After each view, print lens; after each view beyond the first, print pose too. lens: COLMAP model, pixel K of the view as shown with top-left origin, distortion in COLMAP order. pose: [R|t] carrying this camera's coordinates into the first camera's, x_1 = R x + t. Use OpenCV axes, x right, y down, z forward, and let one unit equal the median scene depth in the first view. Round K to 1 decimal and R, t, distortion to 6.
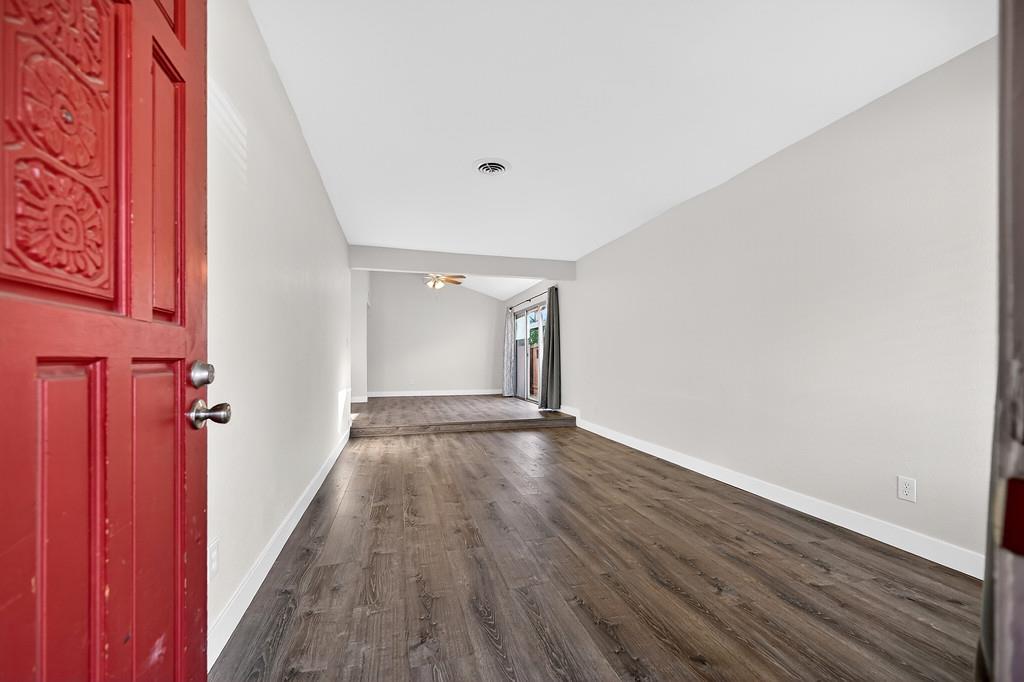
lens RADIAL K [[412.7, 0, 522.6], [0, 412.7, 348.2], [0, 0, 1]] dist [-0.005601, 0.001227]
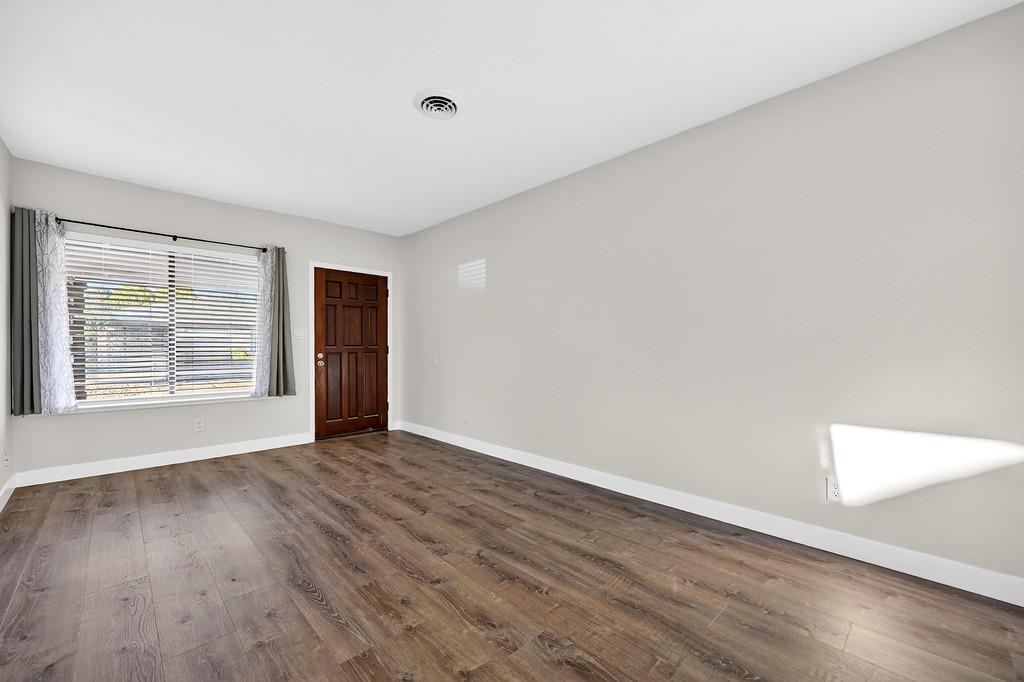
lens RADIAL K [[412.7, 0, 505.8], [0, 412.7, 351.5], [0, 0, 1]] dist [-0.005601, 0.001227]
pose [[-0.899398, 0.003113, -0.437121, 0.160682], [0.010714, 0.999831, -0.014925, 0.035213], [0.437000, -0.018107, -0.899279, 1.889082]]
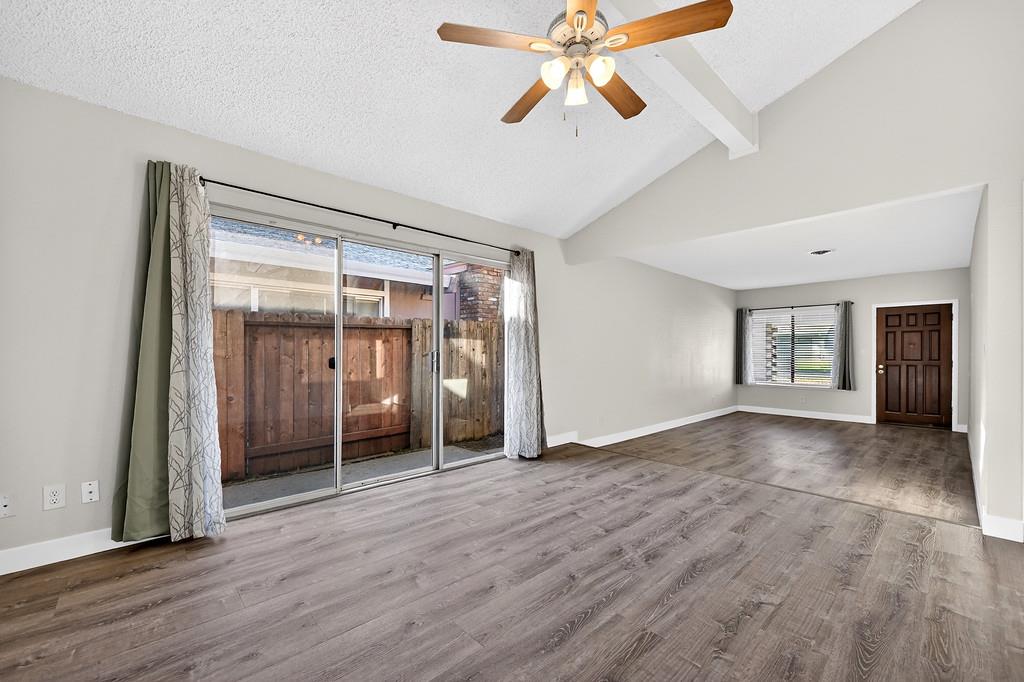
lens RADIAL K [[412.7, 0, 517.2], [0, 412.7, 353.6], [0, 0, 1]] dist [-0.005601, 0.001227]
pose [[-0.430843, -0.003401, 0.902420, -1.142191], [-0.023736, 0.999690, -0.007565, 0.011566], [-0.902115, -0.024679, -0.430790, 3.066871]]
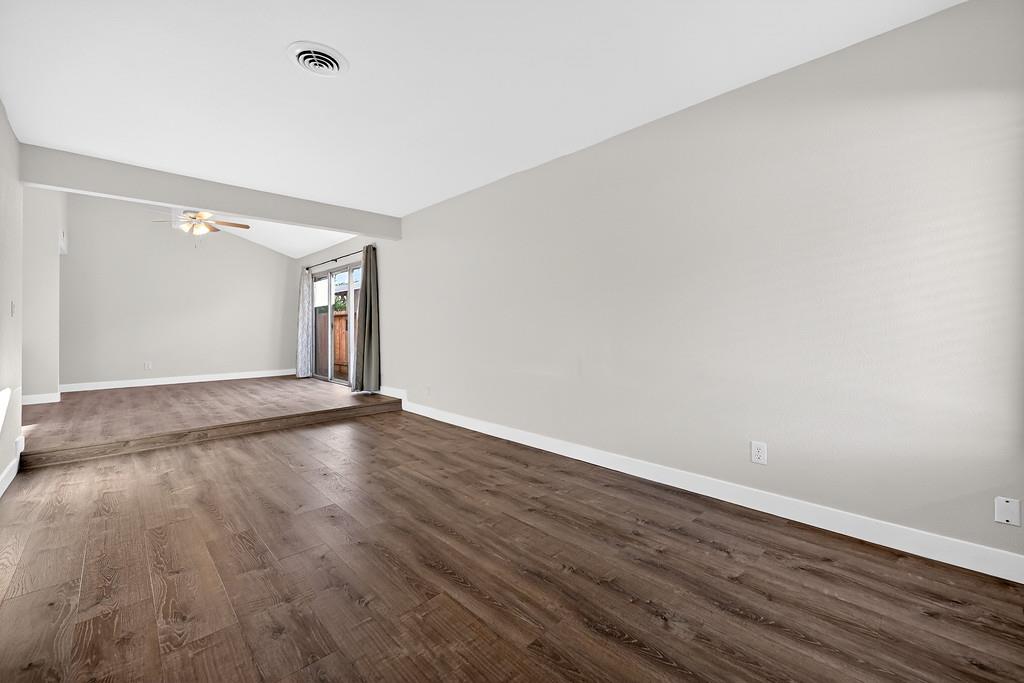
lens RADIAL K [[412.7, 0, 524.7], [0, 412.7, 317.8], [0, 0, 1]] dist [-0.005601, 0.001227]
pose [[0.882338, 0.003301, 0.470604, -0.102361], [-0.005477, 0.999980, 0.003256, -0.014111], [-0.470584, -0.005450, 0.882339, 0.254774]]
